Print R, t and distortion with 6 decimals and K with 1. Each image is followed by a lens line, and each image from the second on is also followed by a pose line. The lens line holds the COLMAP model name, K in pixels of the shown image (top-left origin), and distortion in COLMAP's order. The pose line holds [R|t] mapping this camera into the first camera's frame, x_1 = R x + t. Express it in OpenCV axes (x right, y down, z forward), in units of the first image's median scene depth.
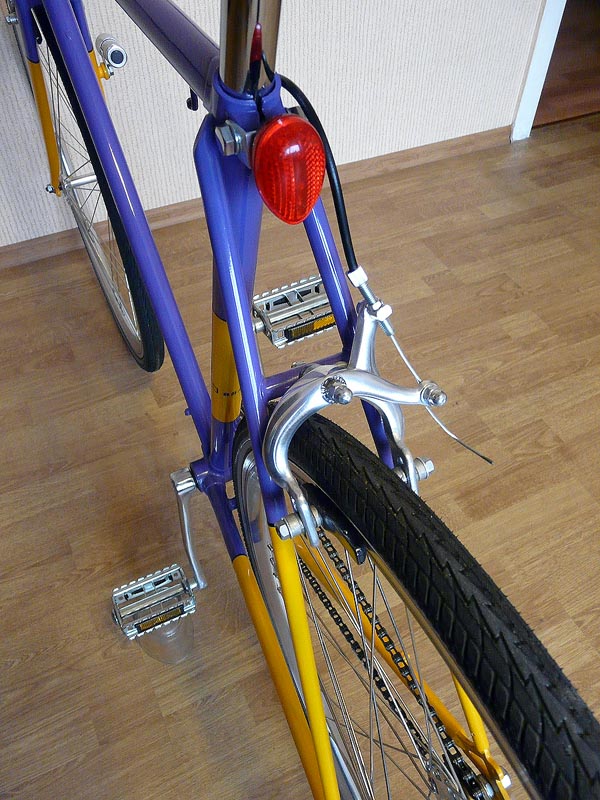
lens RADIAL K [[655.7, 0, 300.0], [0, 655.7, 400.0], [0, 0, 1]] dist [-0.004057, 0.000459]
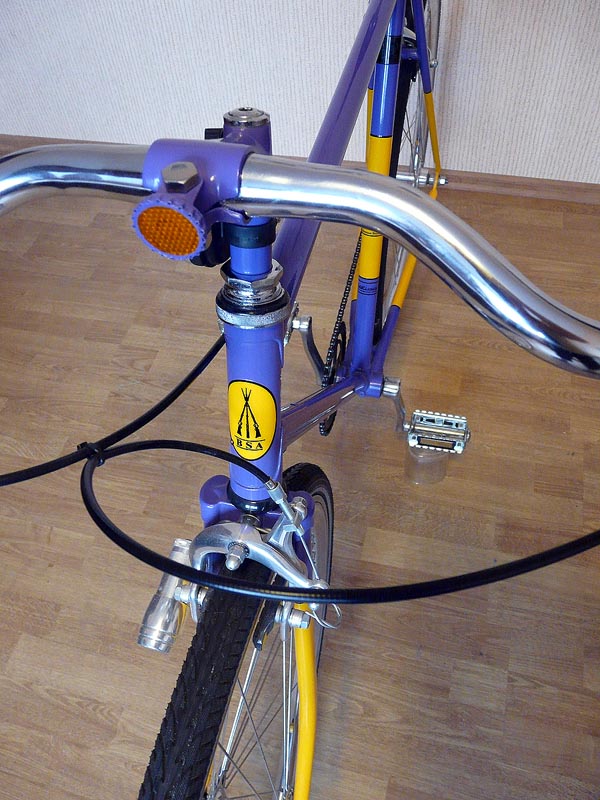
lens RADIAL K [[655.7, 0, 300.0], [0, 655.7, 400.0], [0, 0, 1]] dist [-0.004057, 0.000459]
pose [[0.759029, 0.473146, -0.447223, 0.363181], [-0.432017, 0.879927, 0.197711, -0.092255], [0.487069, 0.043139, 0.872297, -0.071301]]
